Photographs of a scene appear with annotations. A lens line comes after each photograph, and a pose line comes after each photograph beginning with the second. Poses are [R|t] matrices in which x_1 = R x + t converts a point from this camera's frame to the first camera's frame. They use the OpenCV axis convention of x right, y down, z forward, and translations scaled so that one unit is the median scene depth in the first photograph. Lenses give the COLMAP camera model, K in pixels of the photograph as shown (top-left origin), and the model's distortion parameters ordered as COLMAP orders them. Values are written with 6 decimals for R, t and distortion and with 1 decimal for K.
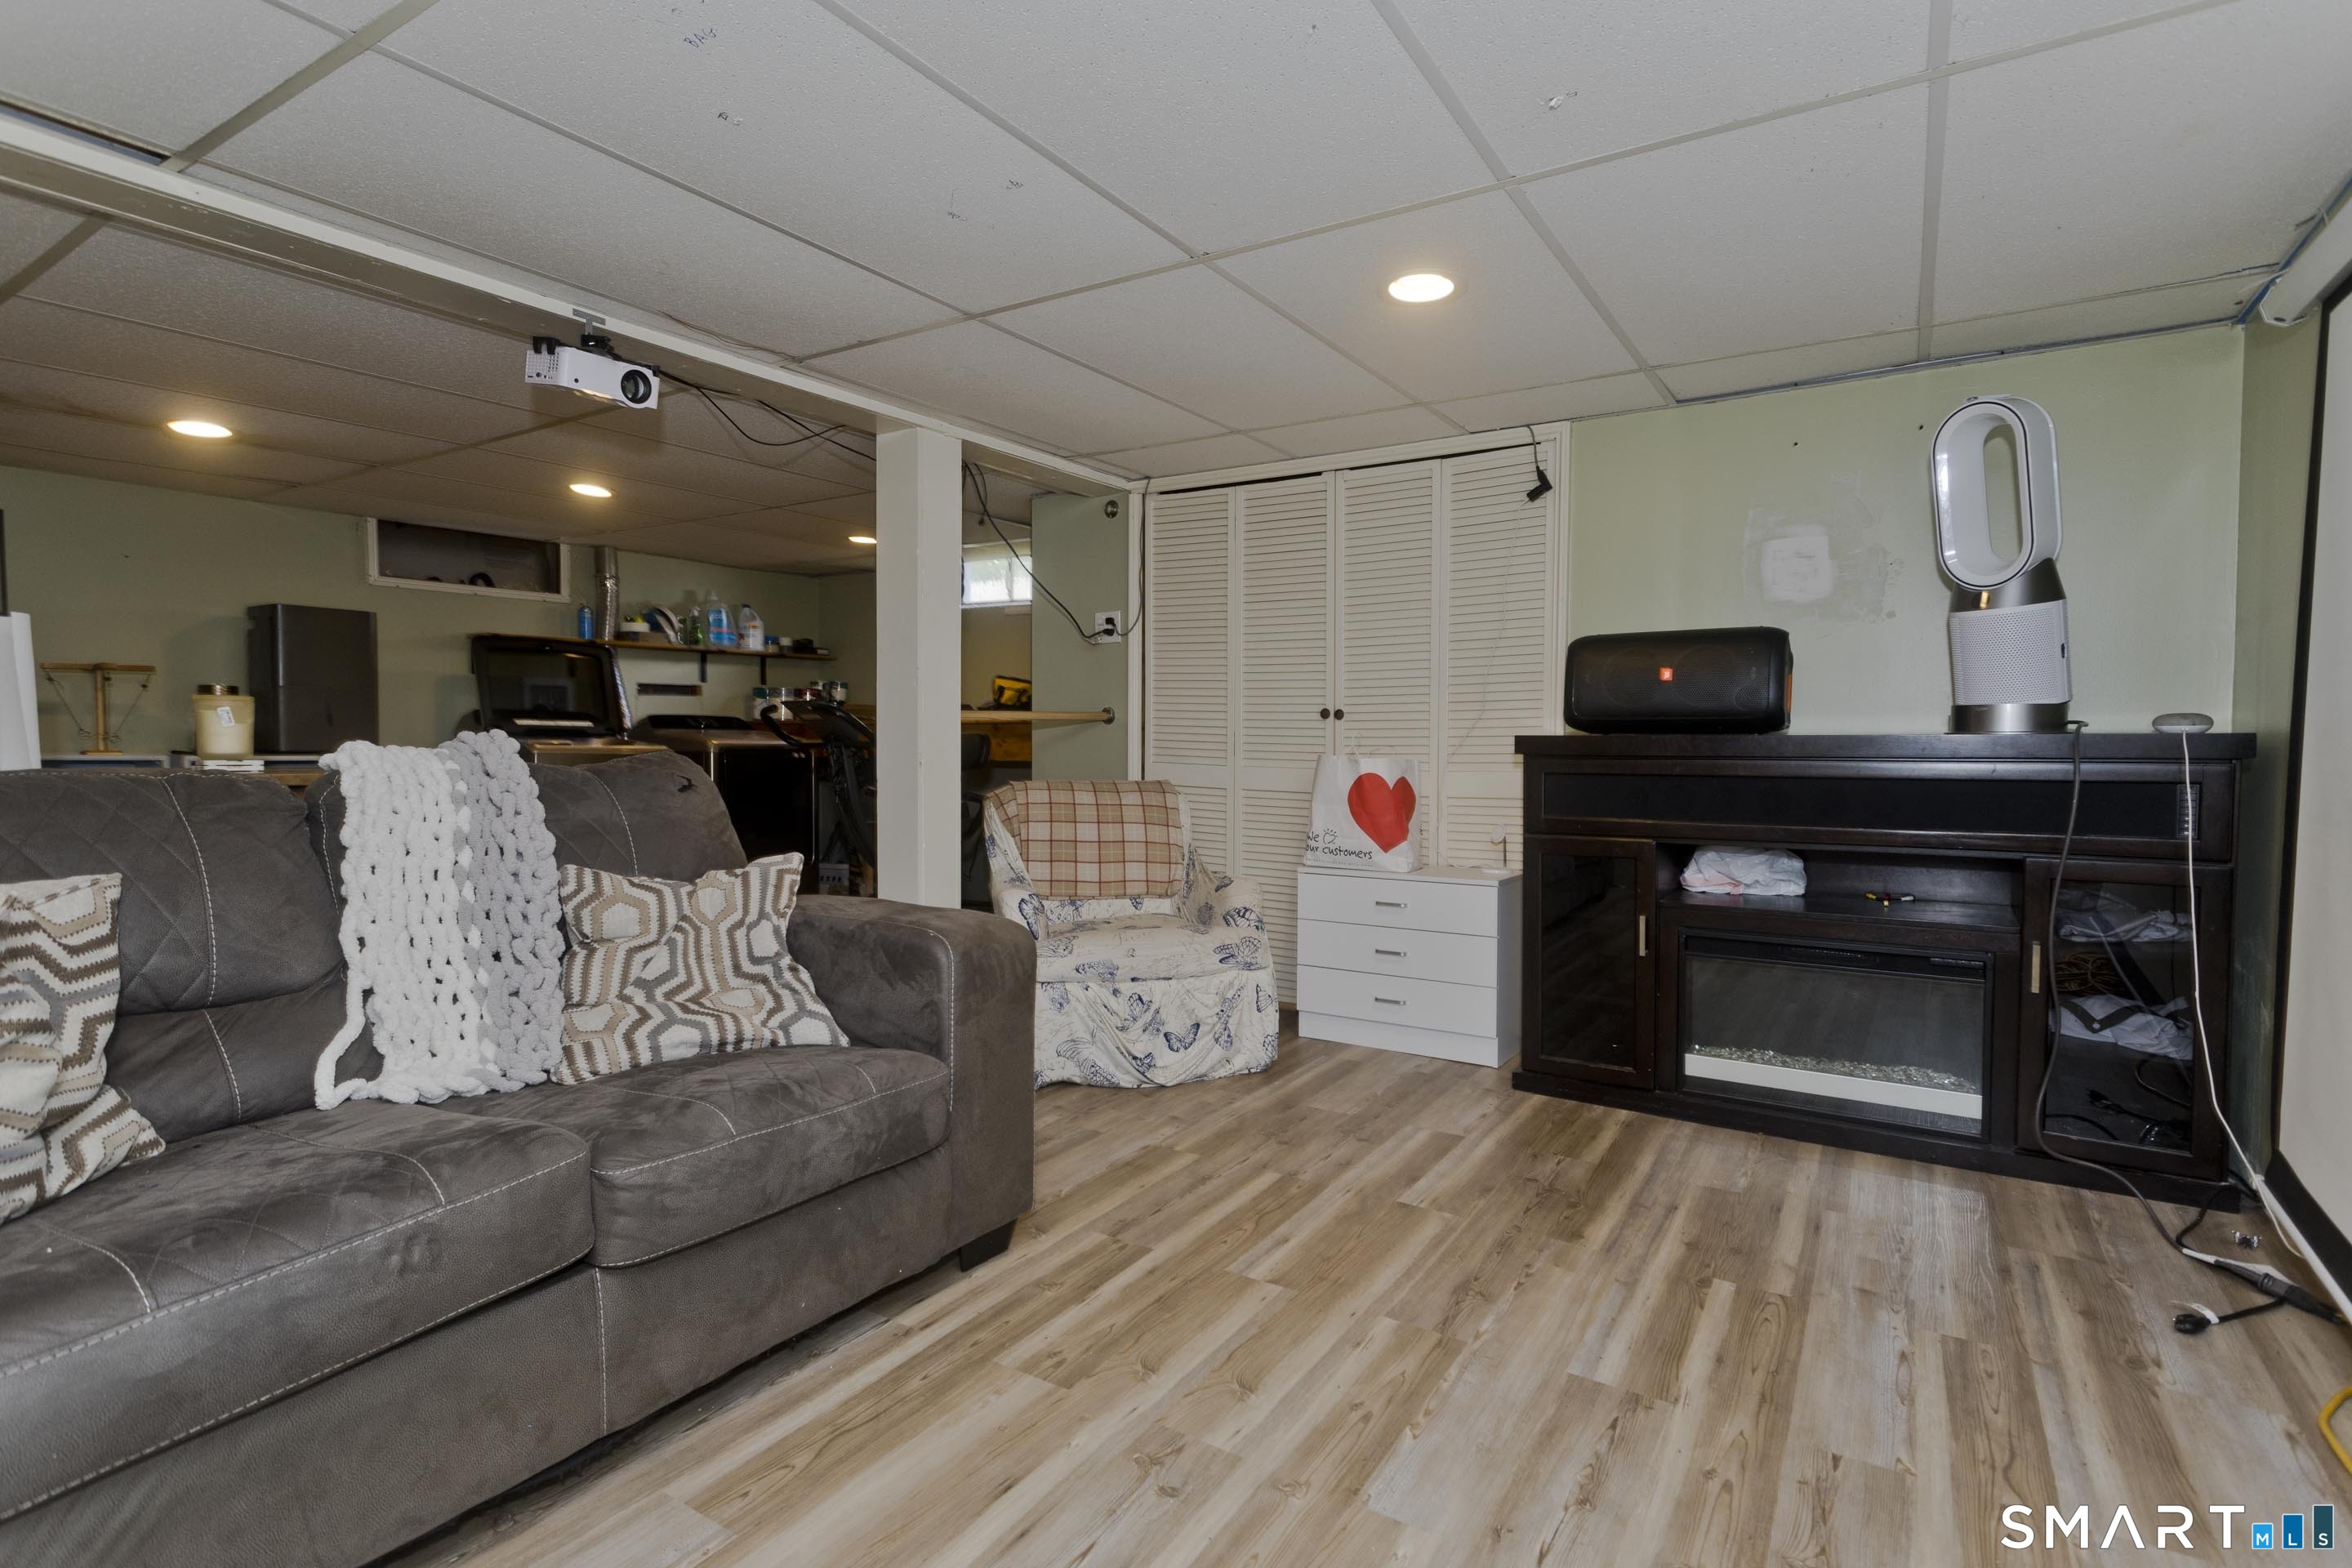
lens RADIAL K [[1135.9, 0, 1177.1], [0, 1135.9, 776.3], [0, 0, 1]] dist [-0.000714, -0.000068]
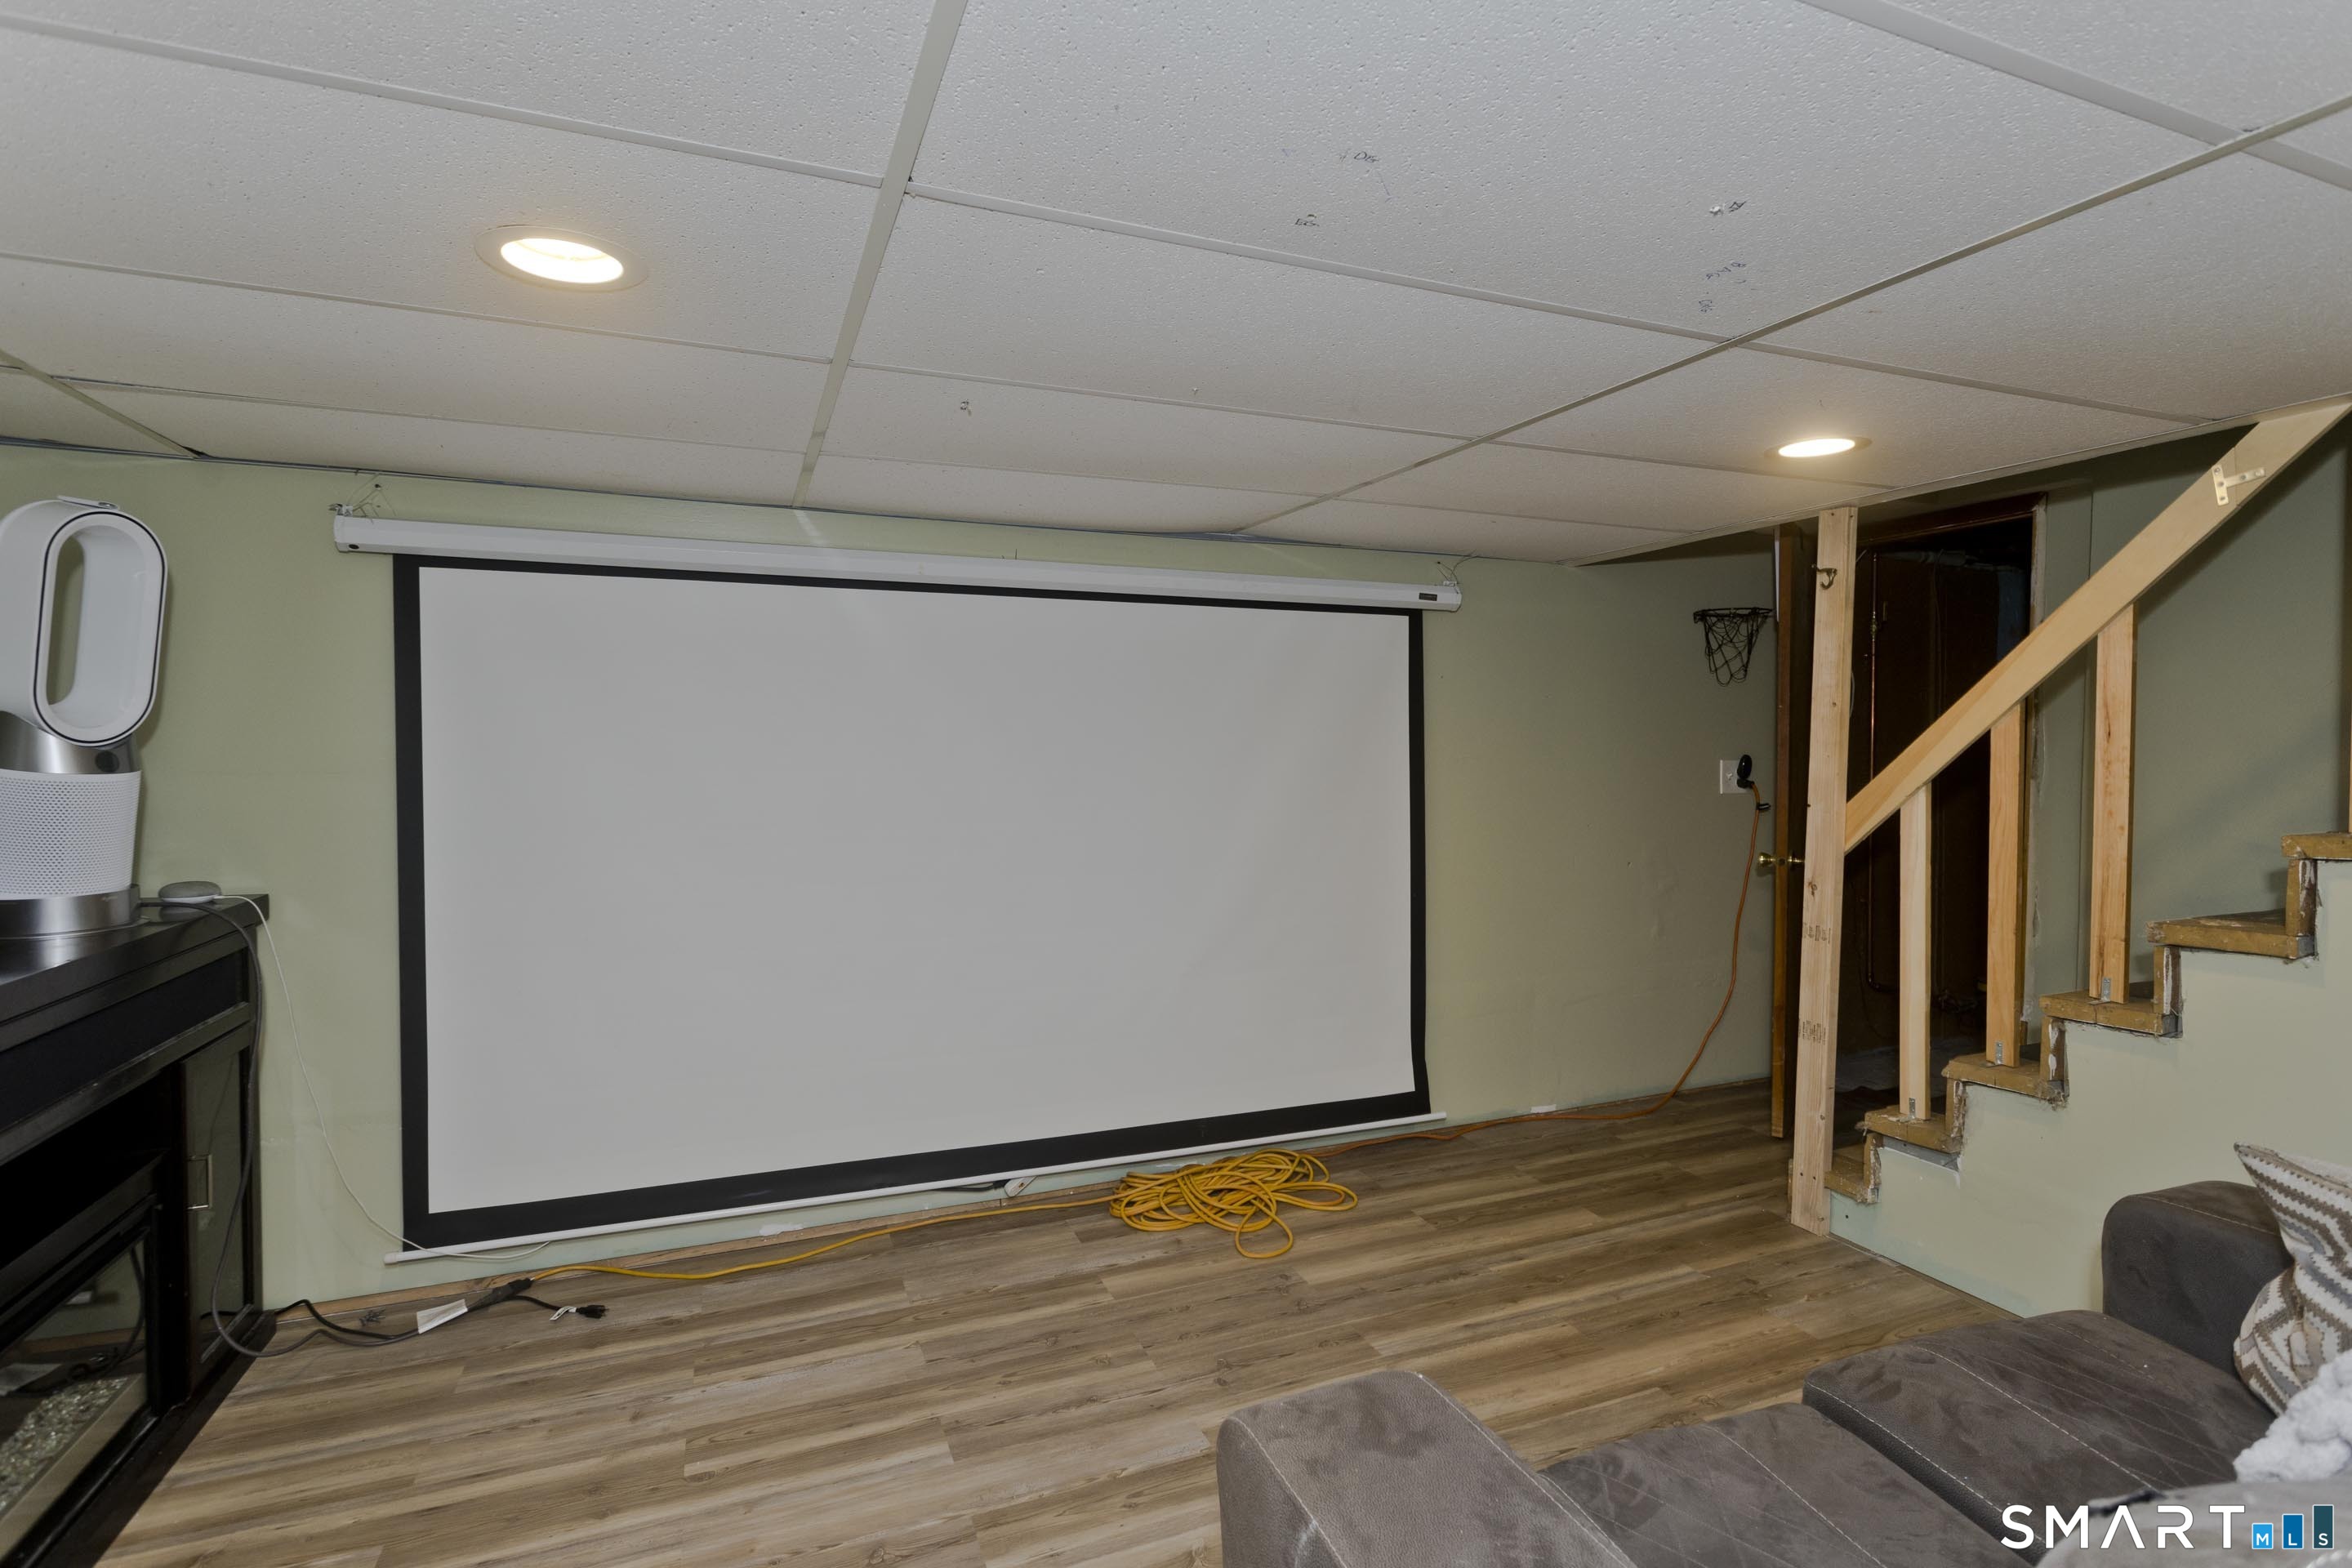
lens RADIAL K [[1135.9, 0, 1174.7], [0, 1135.9, 775.0], [0, 0, 1]] dist [-0.000714, -0.000068]
pose [[-0.815494, -0.022112, 0.578343, -0.509849], [0.016287, 0.997997, 0.061121, -0.262771], [-0.578536, 0.059263, -0.813501, 1.747543]]
